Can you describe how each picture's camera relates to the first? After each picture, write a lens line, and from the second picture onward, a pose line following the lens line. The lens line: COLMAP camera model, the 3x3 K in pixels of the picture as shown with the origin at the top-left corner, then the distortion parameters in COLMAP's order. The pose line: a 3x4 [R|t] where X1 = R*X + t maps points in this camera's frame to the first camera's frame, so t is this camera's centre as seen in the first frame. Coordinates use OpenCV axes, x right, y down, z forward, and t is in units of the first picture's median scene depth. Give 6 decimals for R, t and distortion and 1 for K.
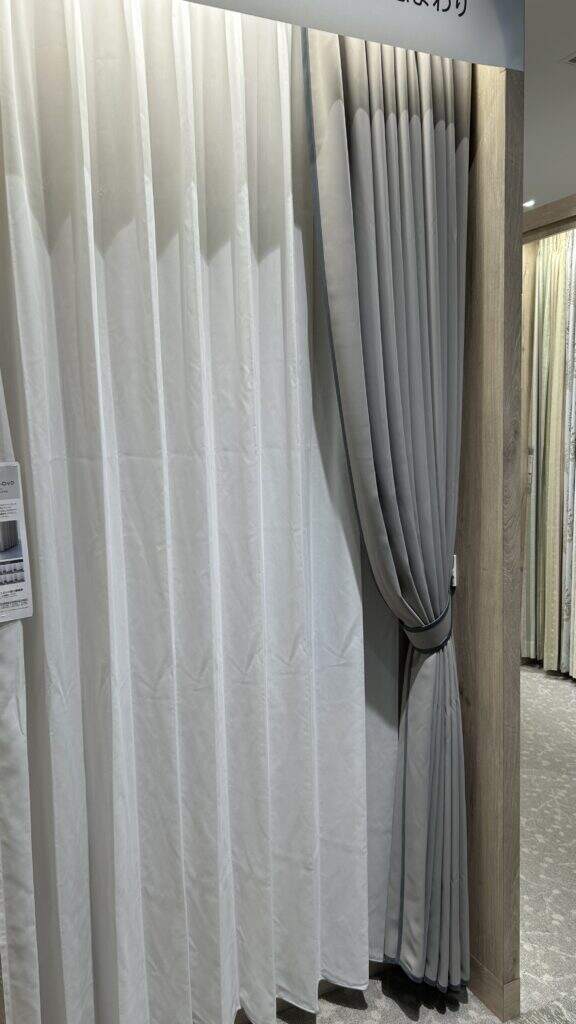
lens RADIAL K [[757.2, 0, 281.4], [0, 757.2, 507.2], [0, 0, 1]] dist [-0.005026, -0.001993]
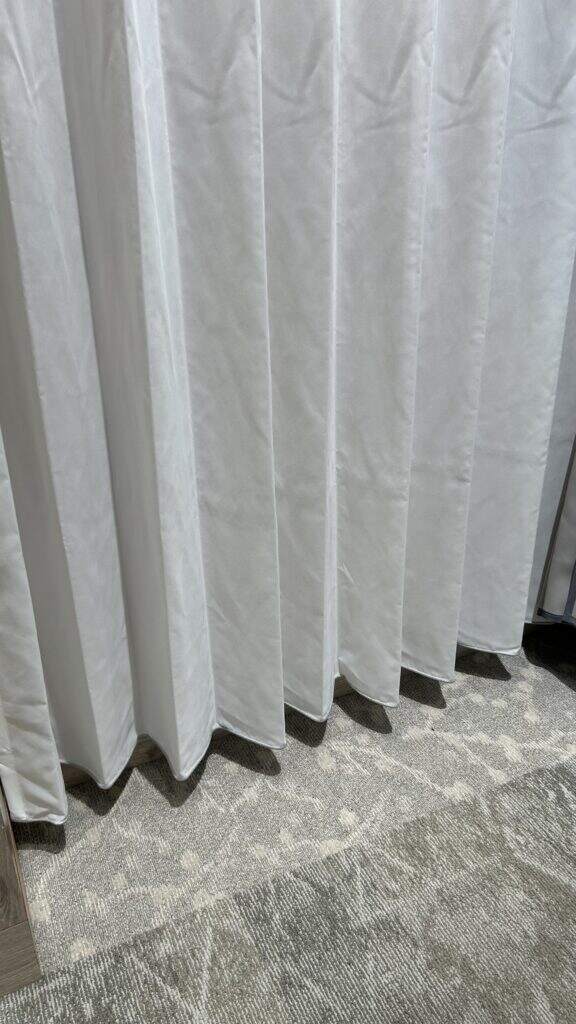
lens RADIAL K [[757.2, 0, 281.4], [0, 757.2, 507.2], [0, 0, 1]] dist [-0.005026, -0.001993]
pose [[0.999964, 0.005613, -0.006354, -0.114054], [-0.003137, 0.941242, 0.337719, 0.305870], [0.007876, -0.337687, 0.941225, 0.428498]]
